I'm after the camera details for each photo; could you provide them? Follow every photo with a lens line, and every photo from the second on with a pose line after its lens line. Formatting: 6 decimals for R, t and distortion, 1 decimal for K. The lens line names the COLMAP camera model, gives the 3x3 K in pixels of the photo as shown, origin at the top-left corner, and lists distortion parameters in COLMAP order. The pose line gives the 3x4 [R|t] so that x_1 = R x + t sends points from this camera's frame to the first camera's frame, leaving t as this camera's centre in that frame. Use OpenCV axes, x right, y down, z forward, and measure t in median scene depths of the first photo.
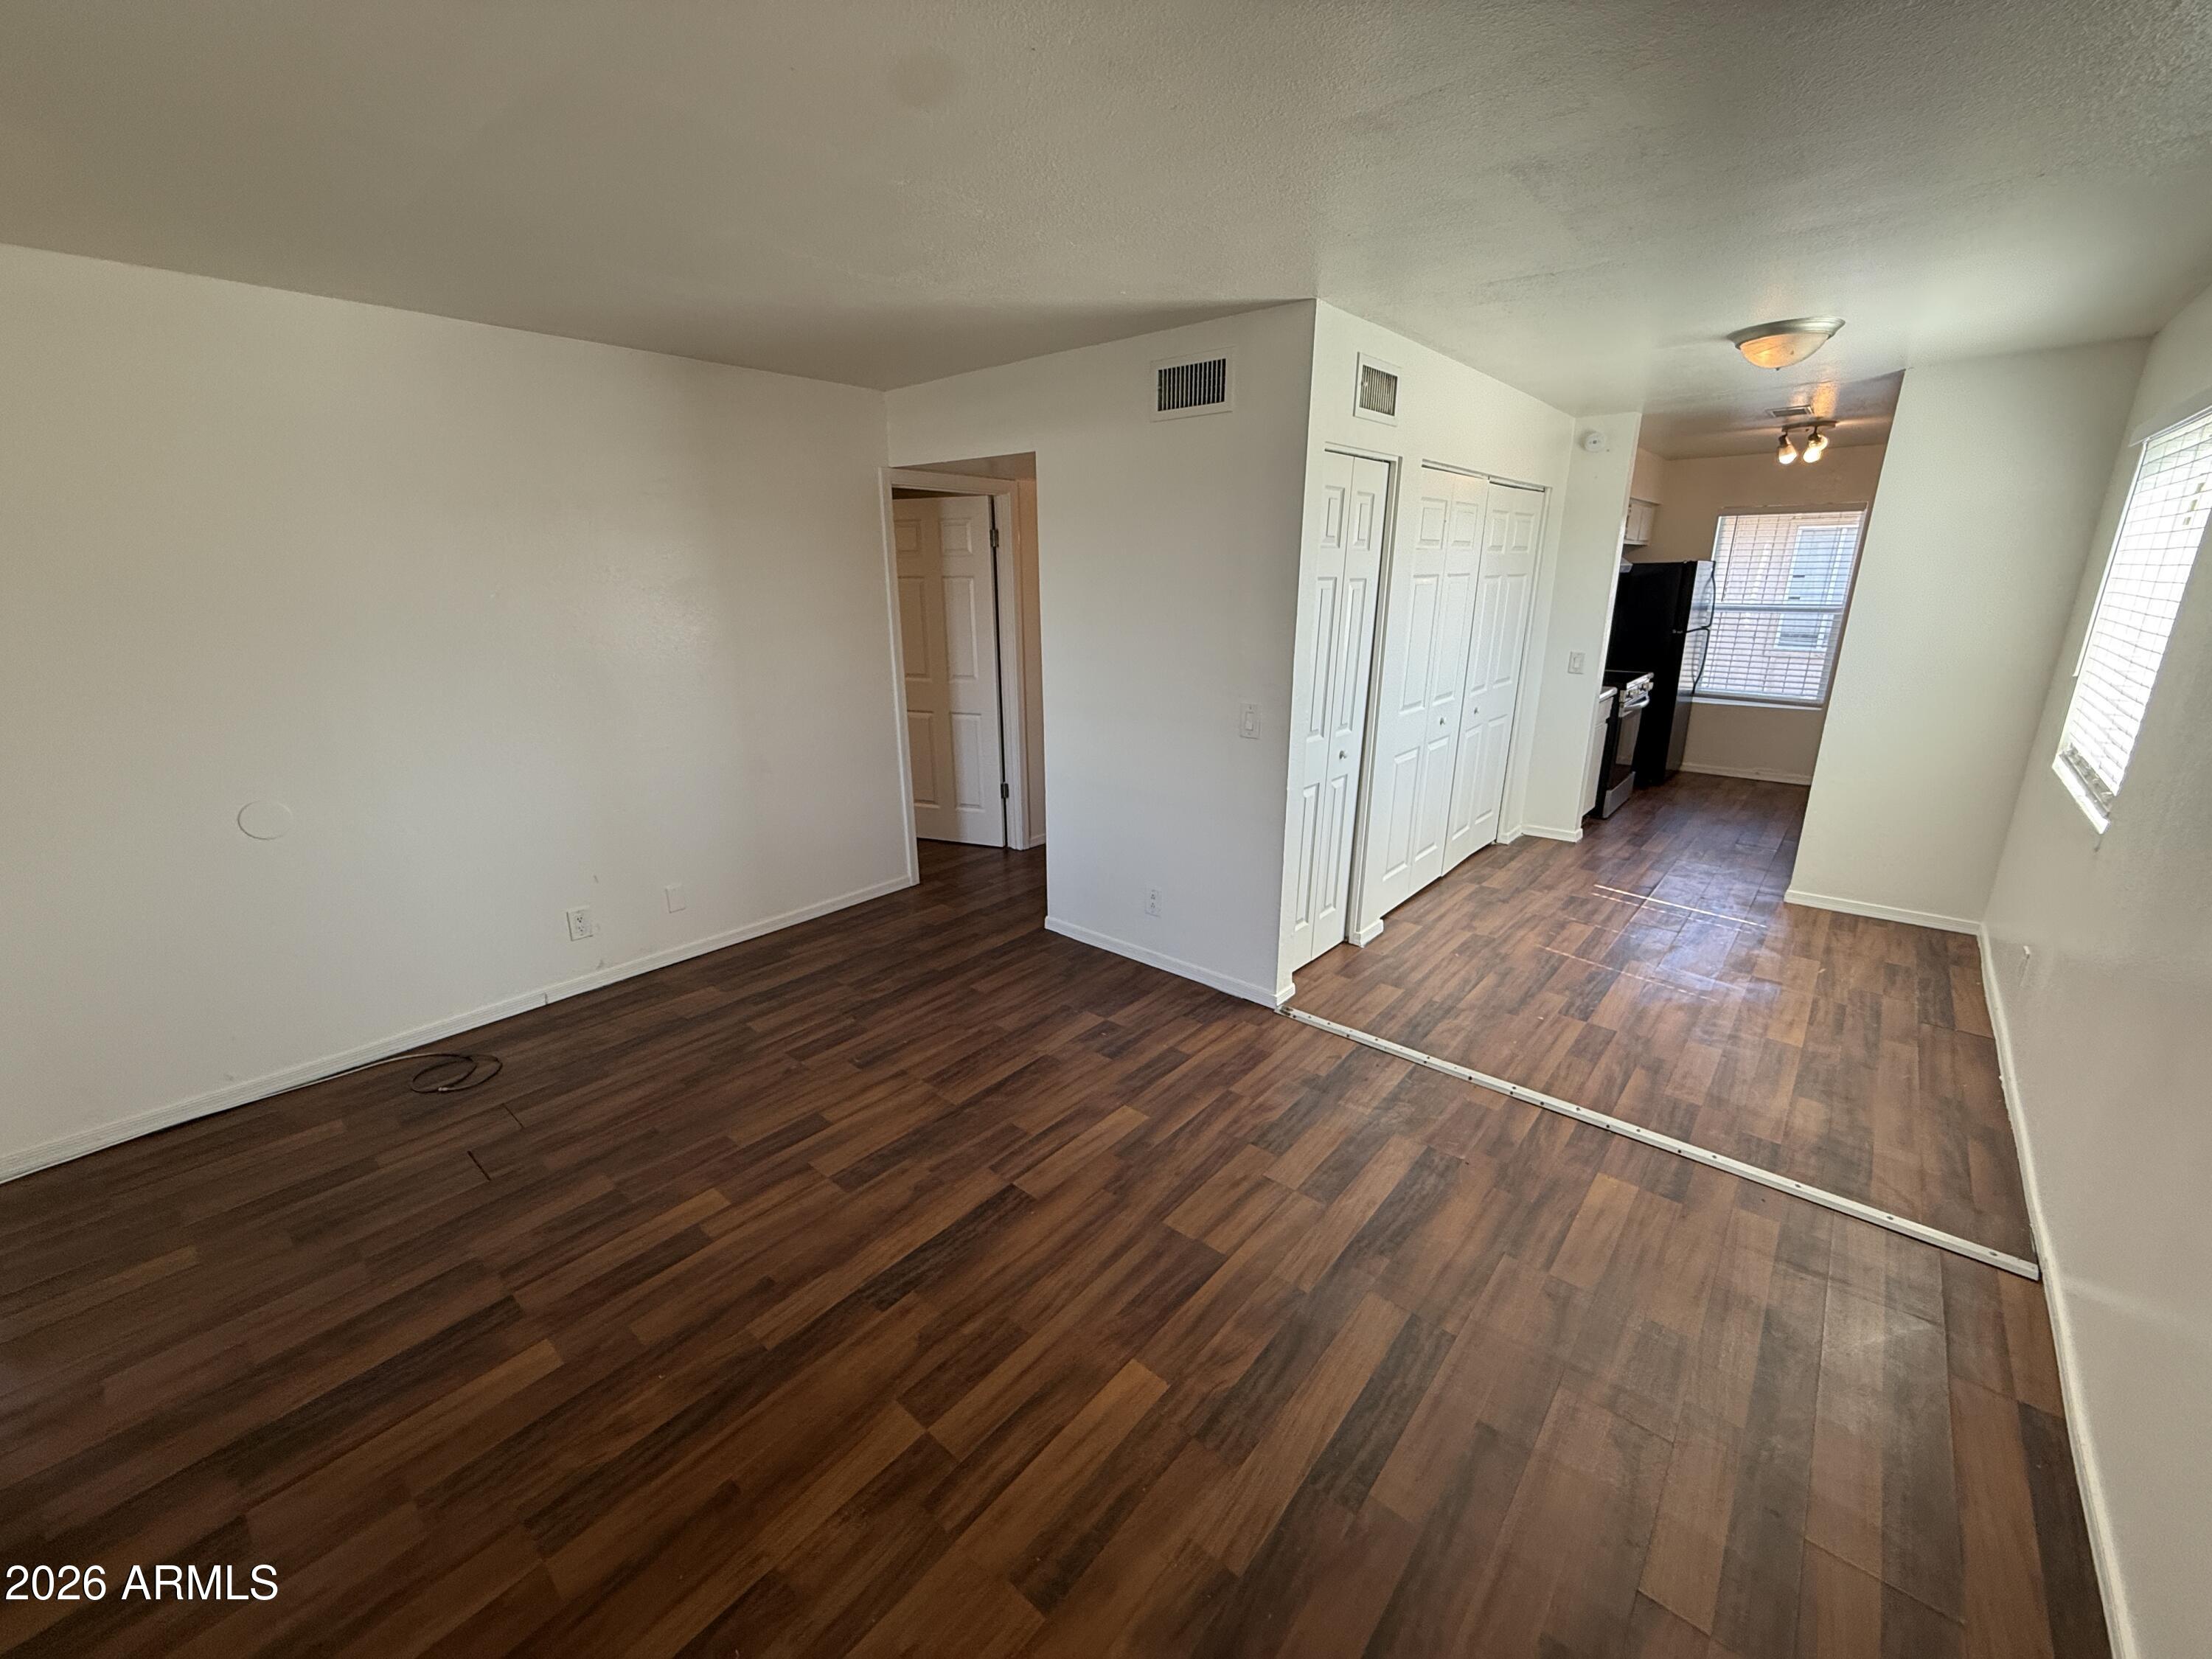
lens RADIAL K [[901.2, 0, 1107.9], [0, 901.2, 826.9], [0, 0, 1]] dist [0.010215, 0.000056]
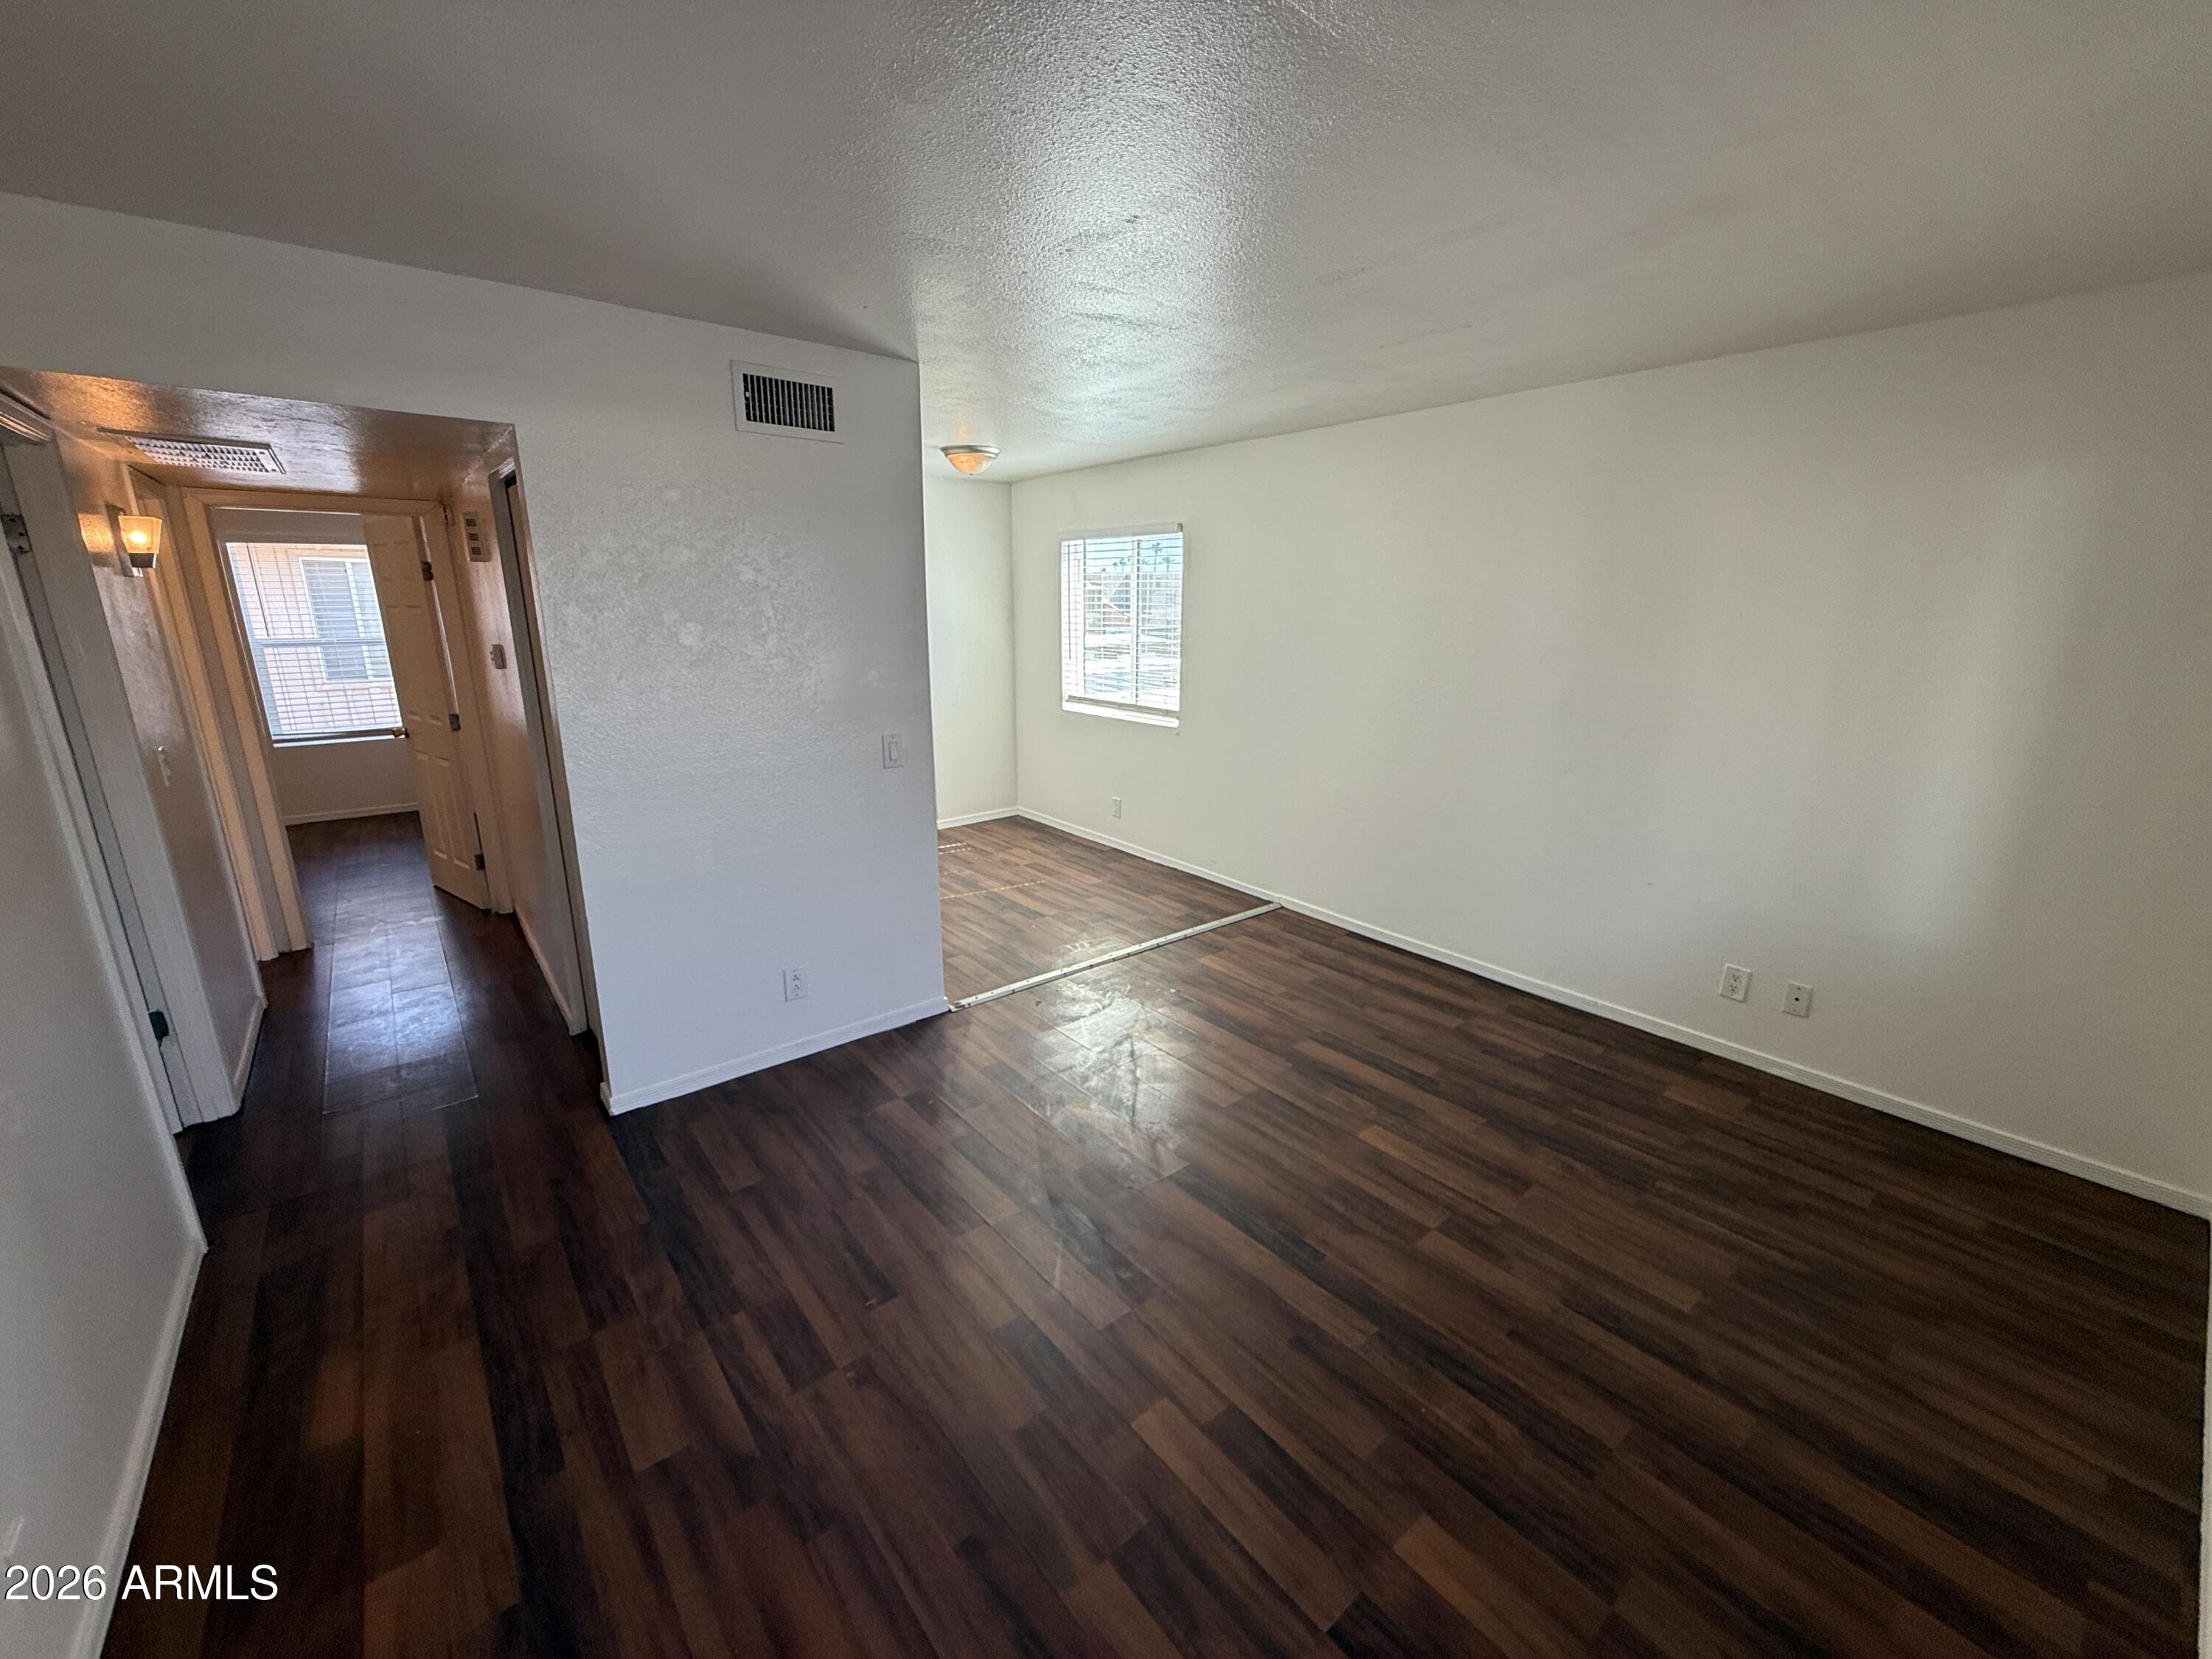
lens RADIAL K [[881.6, 0, 1100.2], [0, 881.6, 834.4], [0, 0, 1]] dist [-0.005591, 0.000060]
pose [[0.172633, -0.246325, 0.953689, -0.832639], [0.263791, 0.944419, 0.196180, -0.175535], [-0.949006, 0.217707, 0.228016, 0.615825]]
